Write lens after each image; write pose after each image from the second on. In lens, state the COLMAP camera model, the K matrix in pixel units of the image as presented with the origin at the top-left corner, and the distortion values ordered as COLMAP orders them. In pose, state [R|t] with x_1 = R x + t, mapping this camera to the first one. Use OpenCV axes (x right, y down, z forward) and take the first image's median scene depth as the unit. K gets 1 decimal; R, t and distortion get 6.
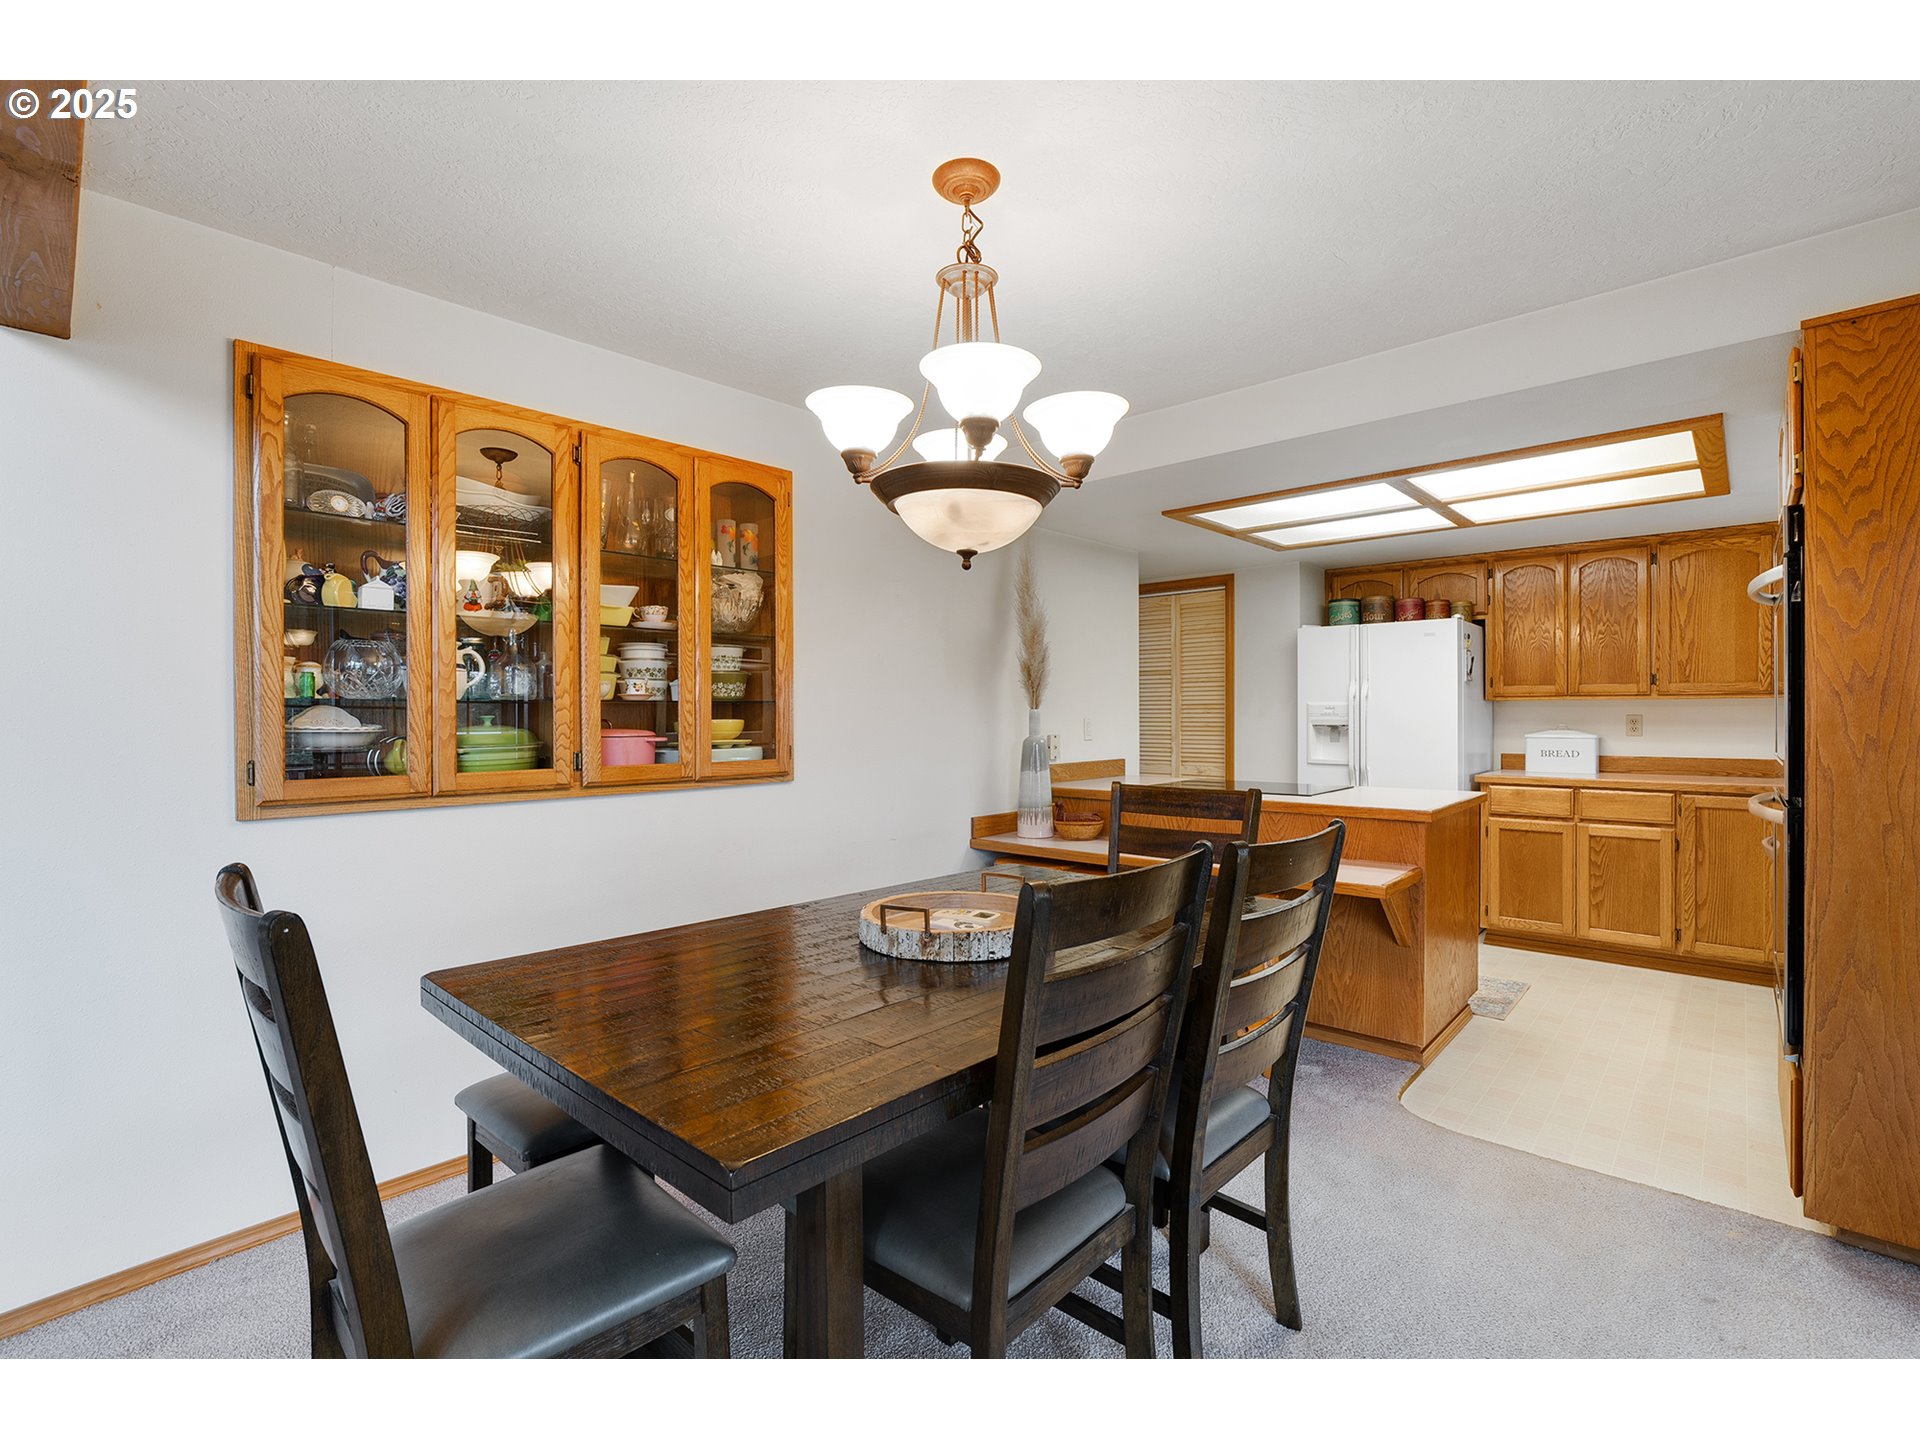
lens RADIAL K [[876.3, 0, 978.5], [0, 876.3, 720.0], [0, 0, 1]] dist [-0.001160, 0.001972]
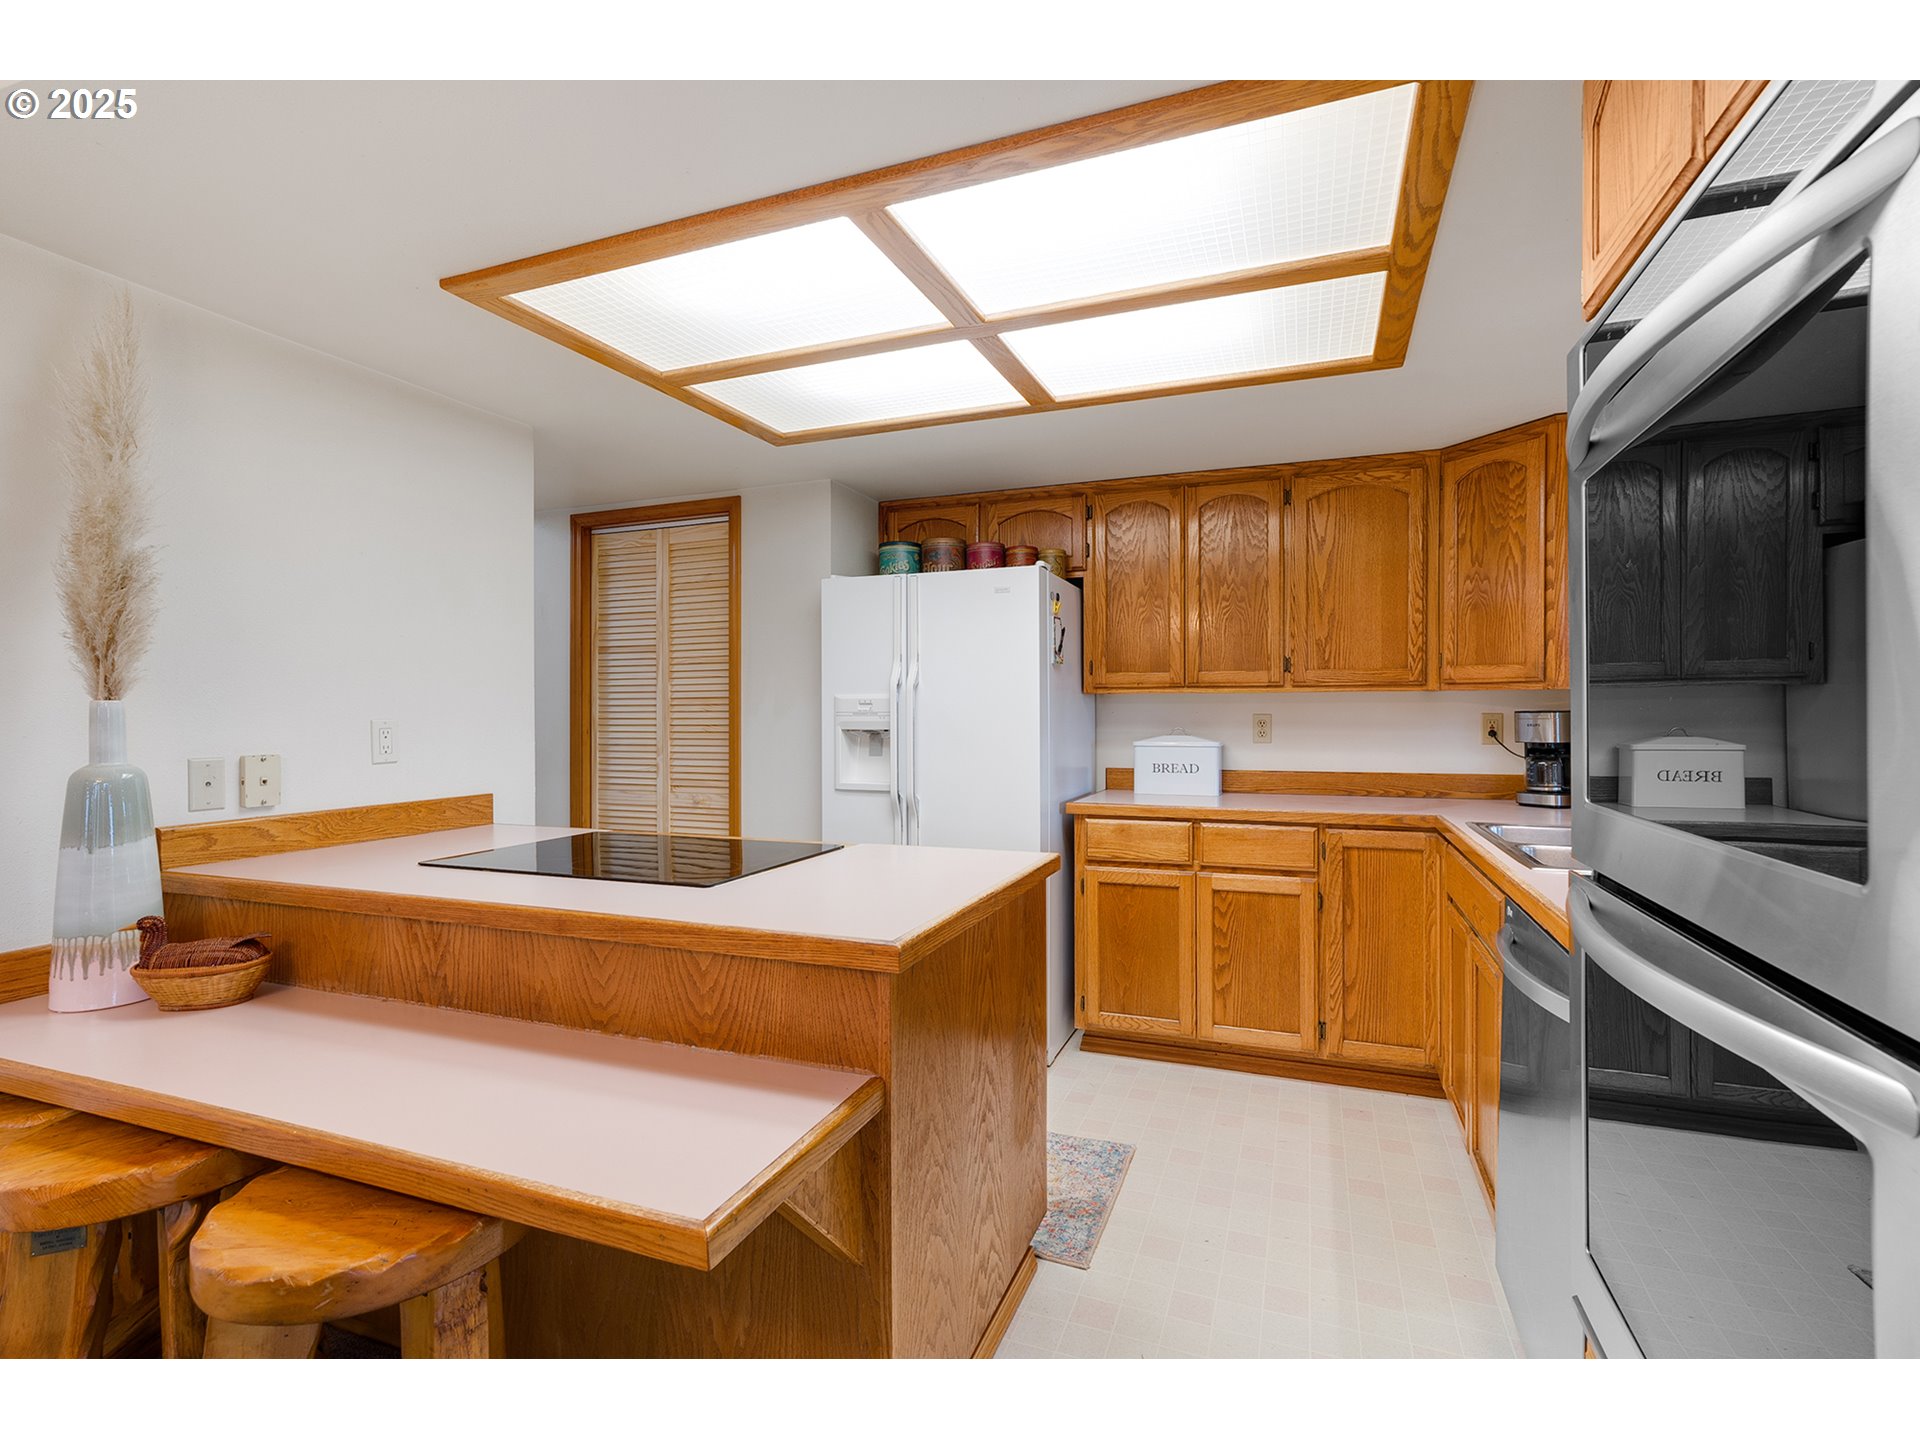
lens RADIAL K [[876.3, 0, 952.4], [0, 876.3, 719.9], [0, 0, 1]] dist [-0.001160, 0.001972]
pose [[0.944939, -0.001731, 0.327243, 0.271875], [0.002013, 0.999998, -0.000524, -0.001219], [-0.327241, 0.001154, 0.944940, 0.405518]]
